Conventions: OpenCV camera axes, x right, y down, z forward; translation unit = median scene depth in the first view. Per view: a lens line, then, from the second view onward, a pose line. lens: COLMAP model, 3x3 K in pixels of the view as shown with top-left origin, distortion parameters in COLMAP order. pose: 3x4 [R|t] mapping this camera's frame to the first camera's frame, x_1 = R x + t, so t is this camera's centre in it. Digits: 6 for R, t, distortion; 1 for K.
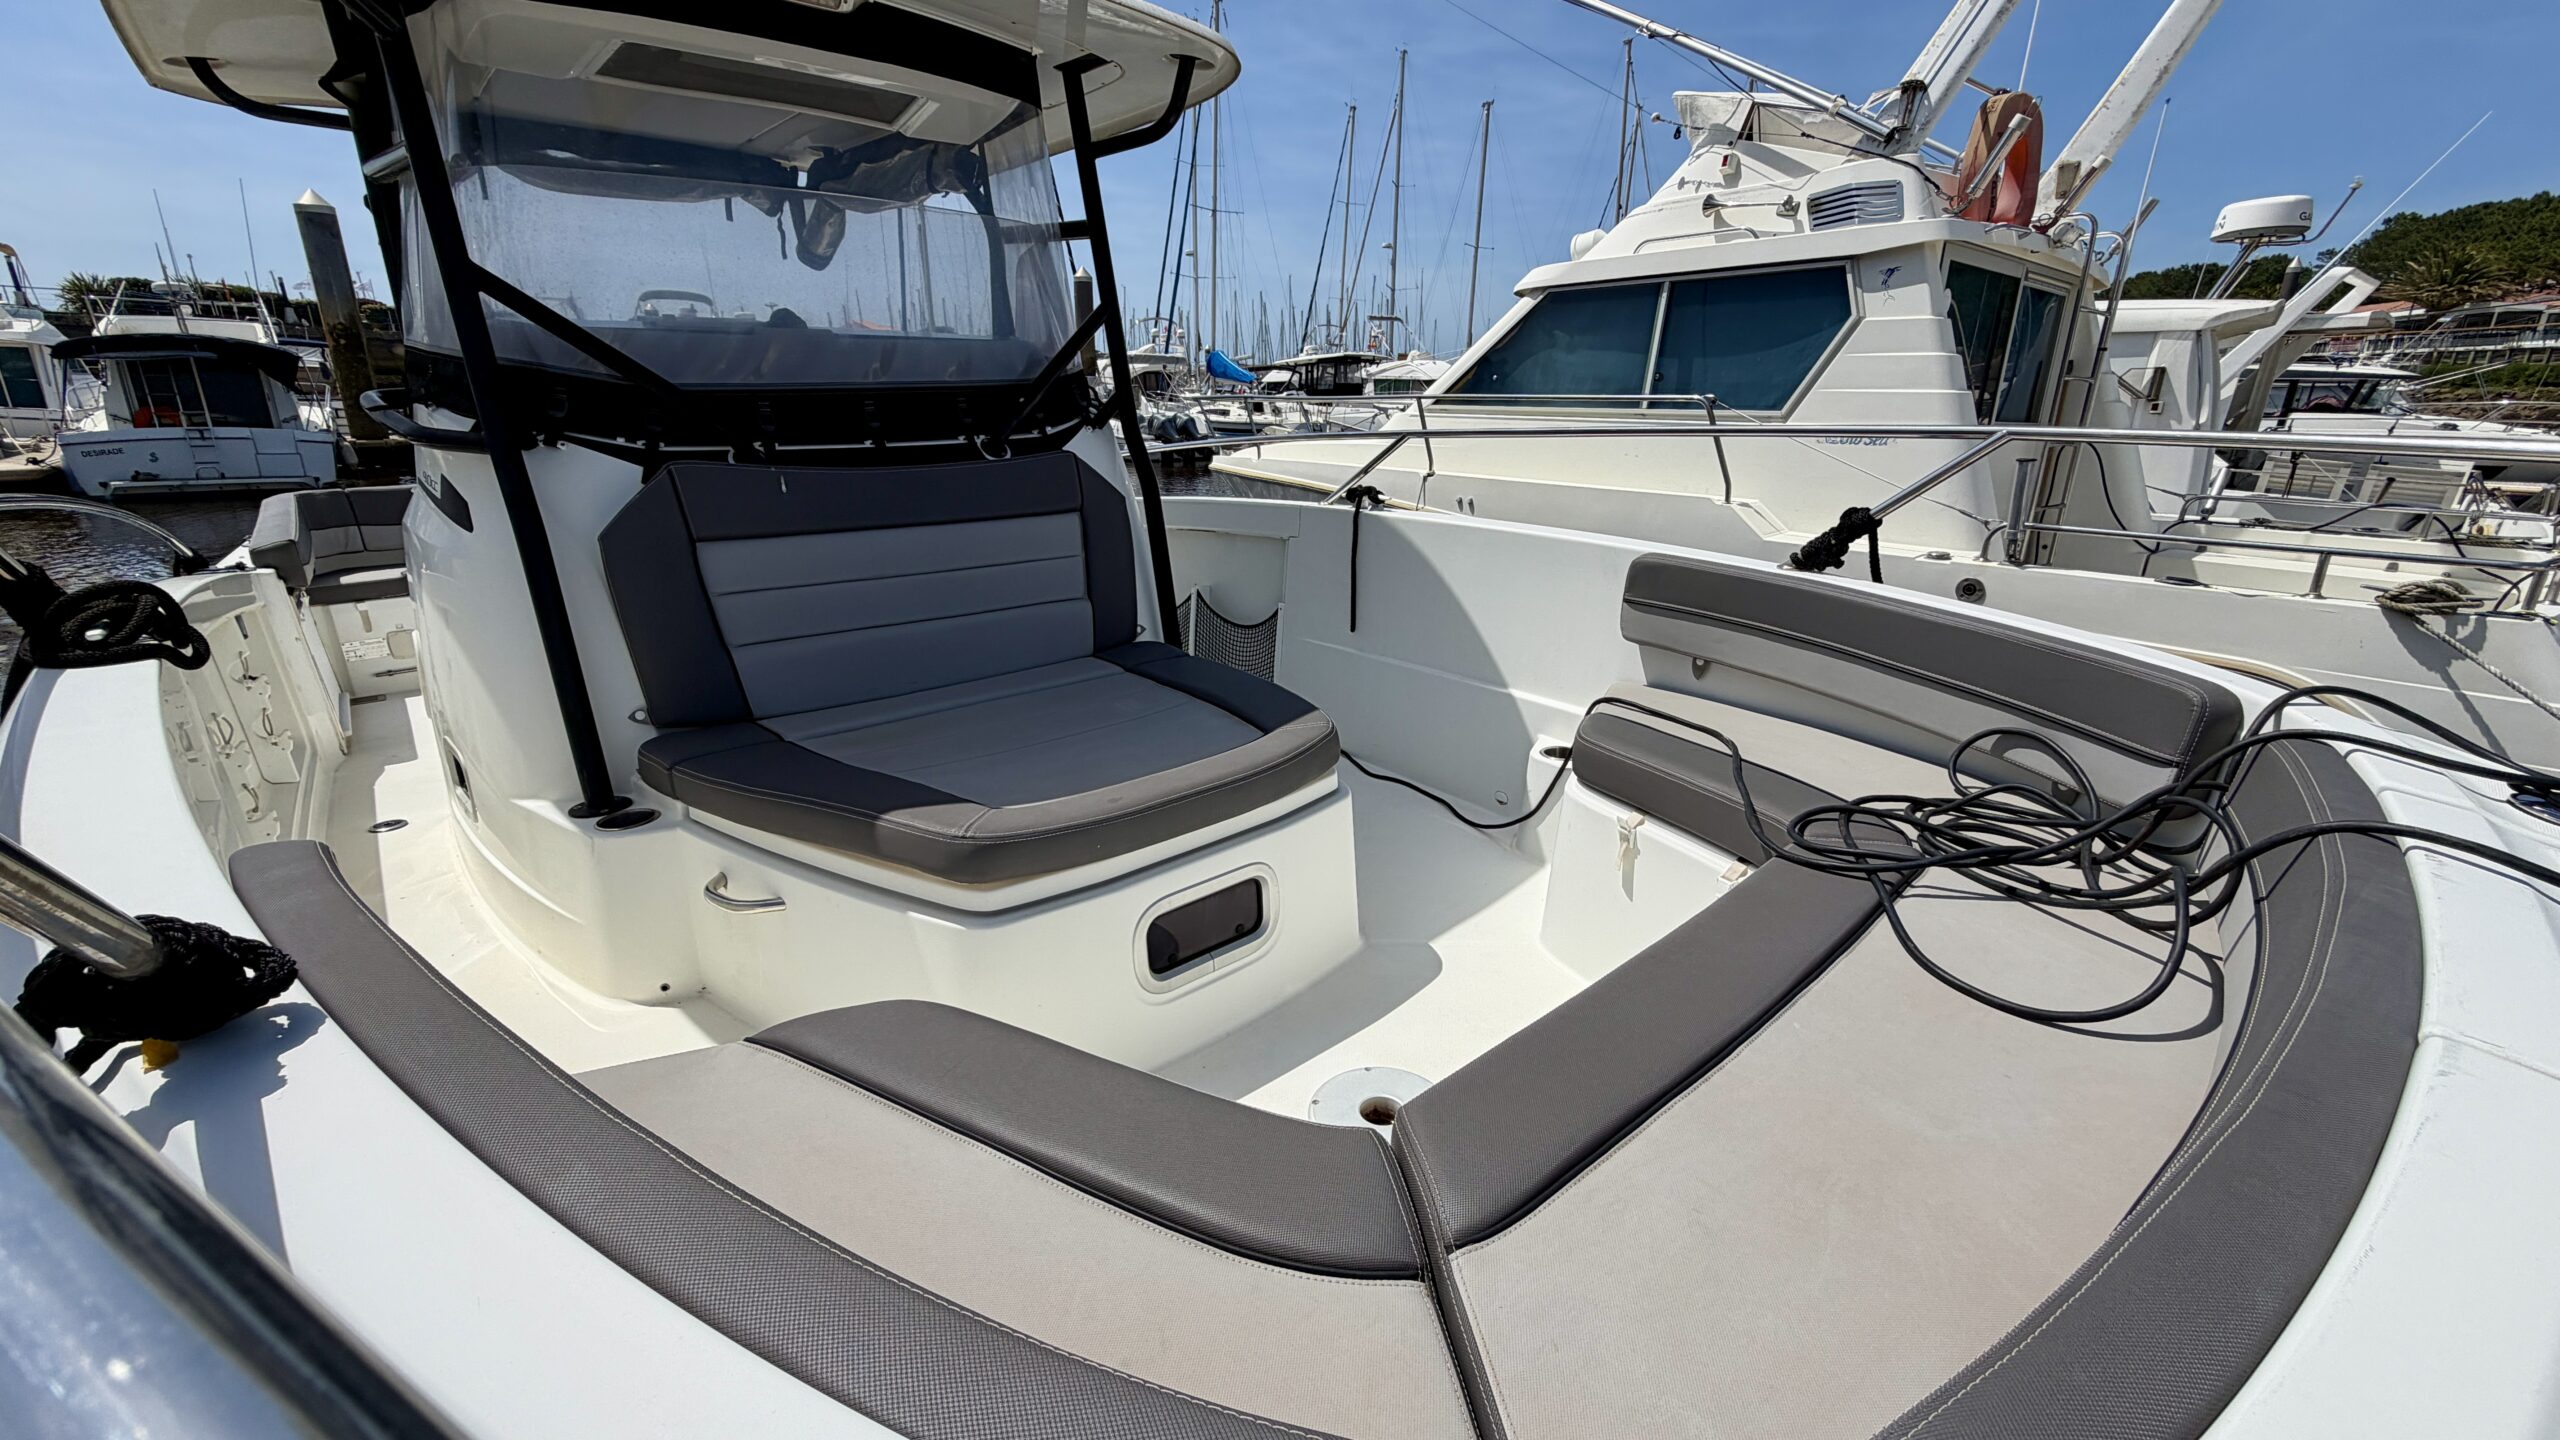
lens RADIAL K [[1018.4, 0, 1255.6], [0, 1018.4, 727.0], [0, 0, 1]] dist [-0.001433, -0.000270]
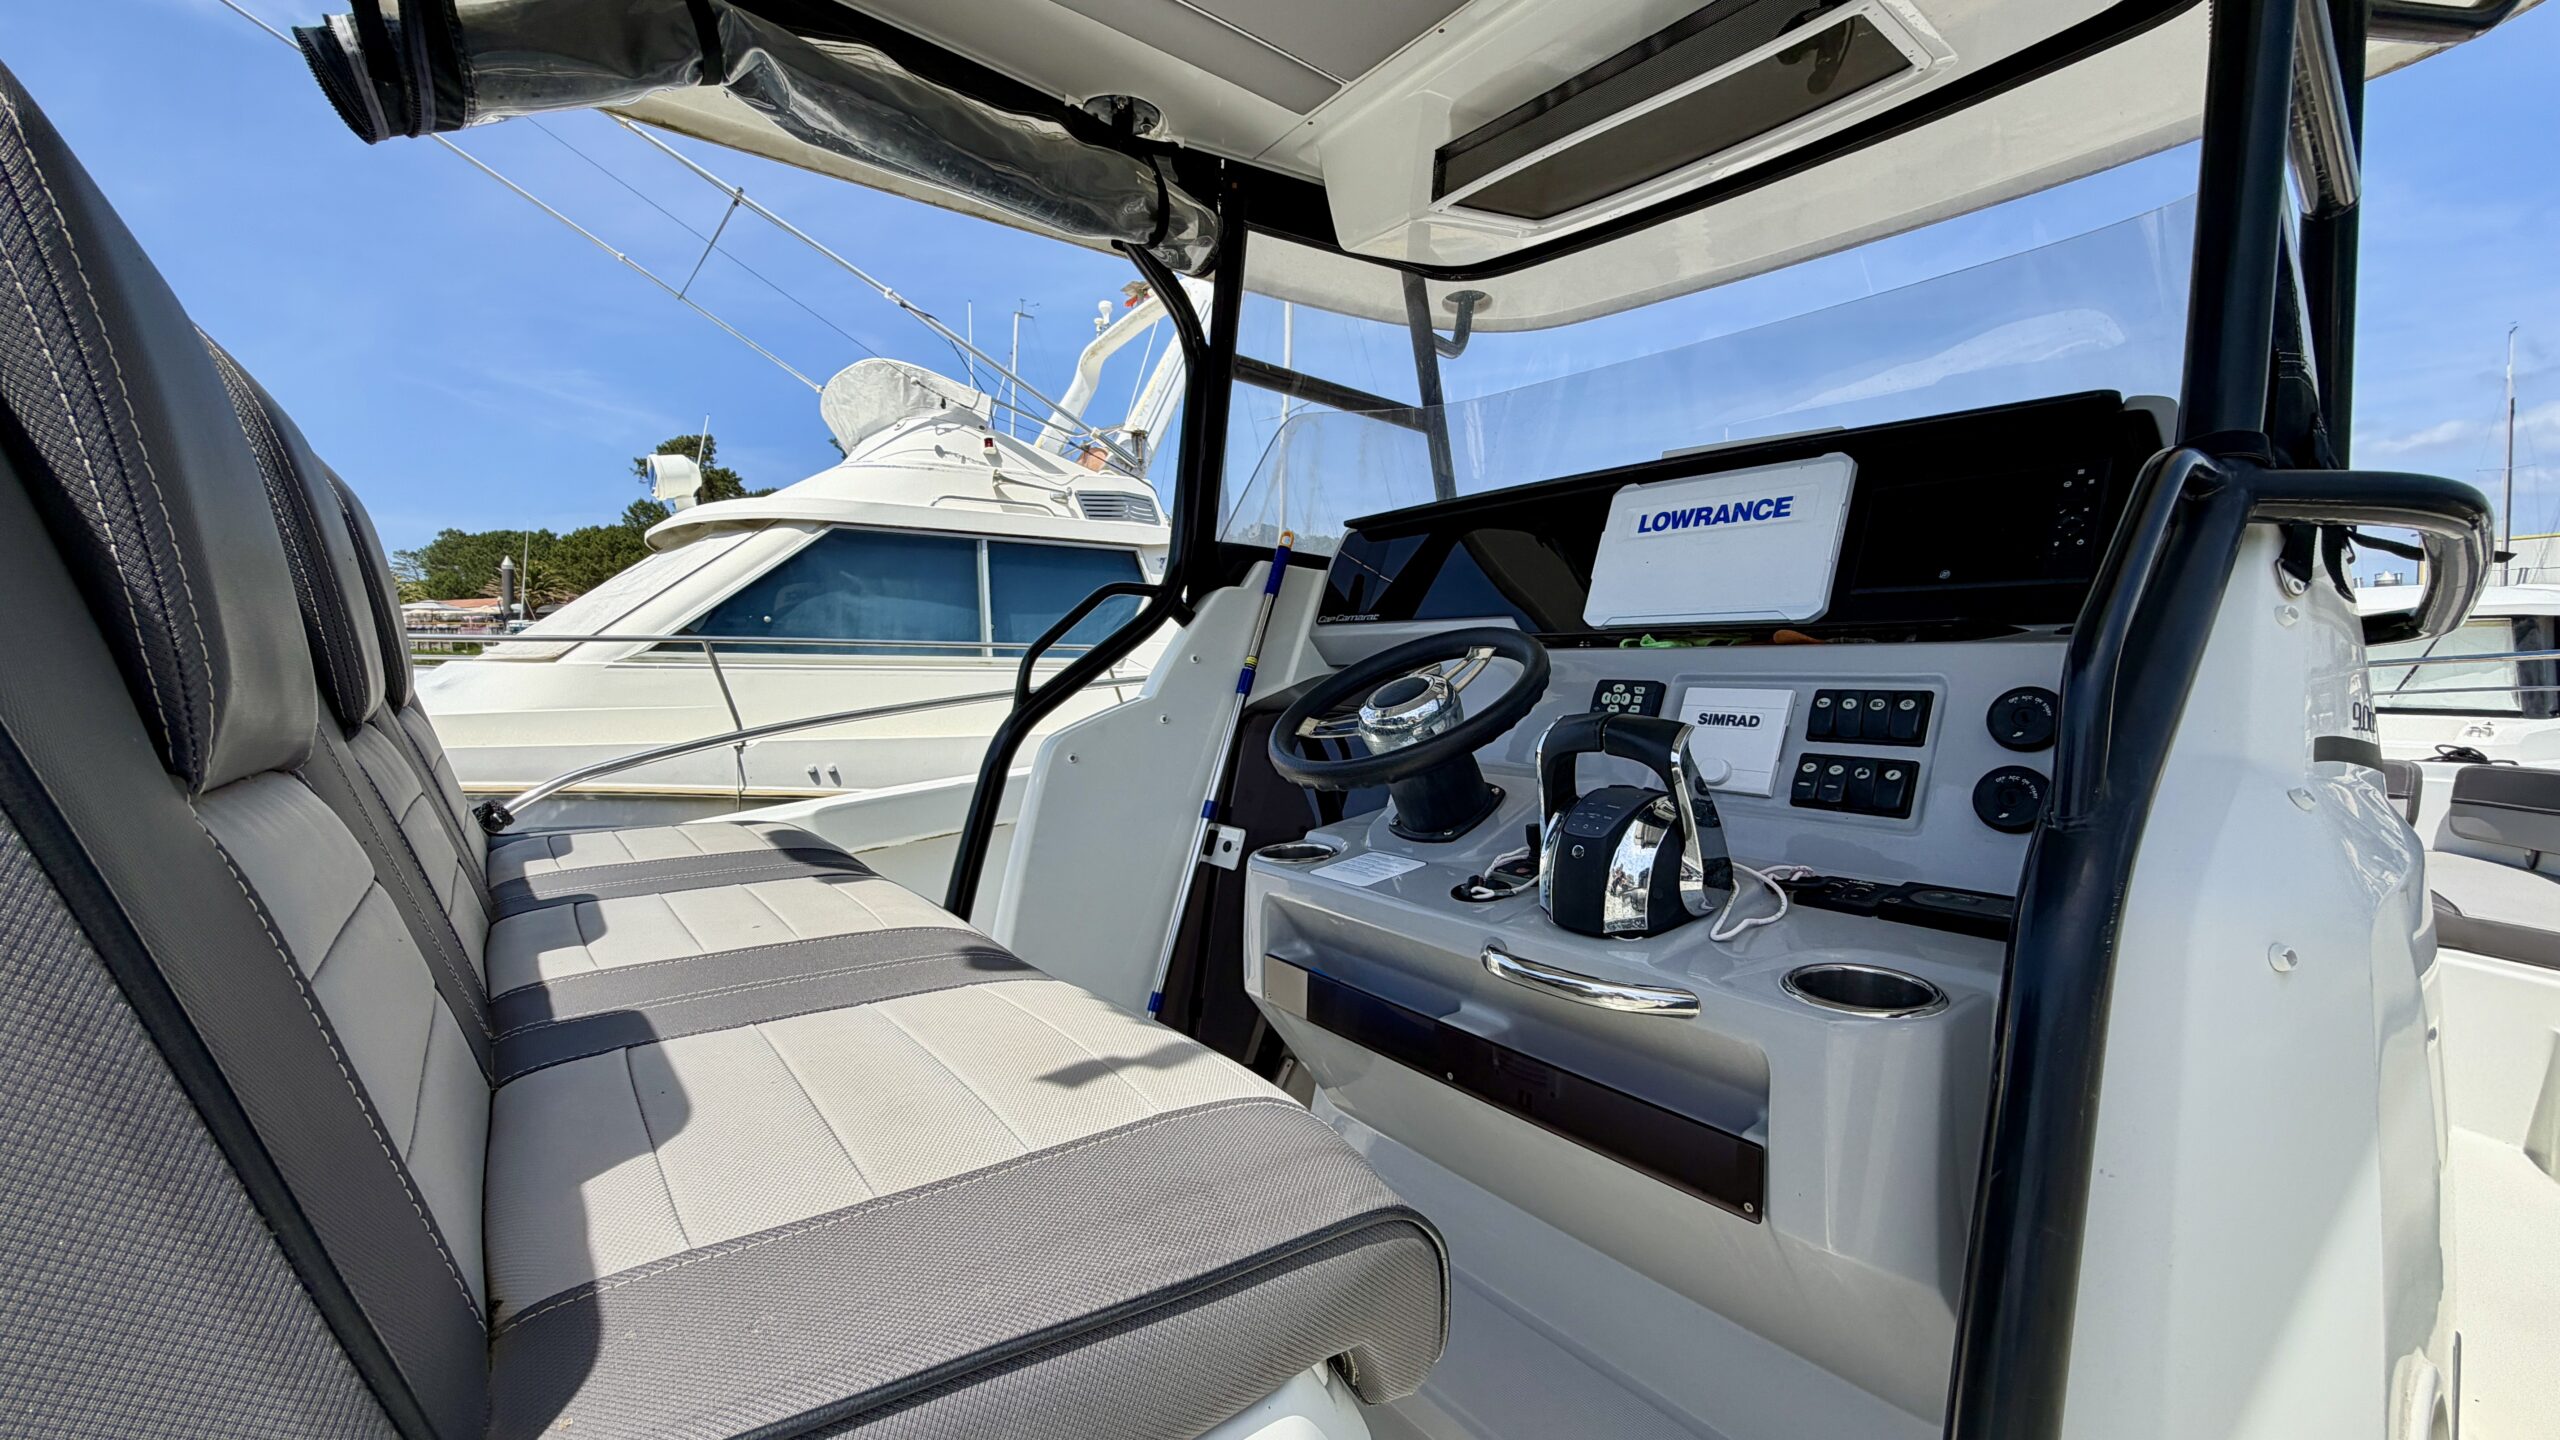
lens RADIAL K [[1018.4, 0, 1289.9], [0, 1018.4, 697.4], [0, 0, 1]] dist [-0.001433, -0.000270]
pose [[0.069978, -0.023056, 0.997282, -0.845199], [0.308386, 0.951261, 0.000353, -0.267705], [-0.948684, 0.307523, 0.073678, 0.954779]]
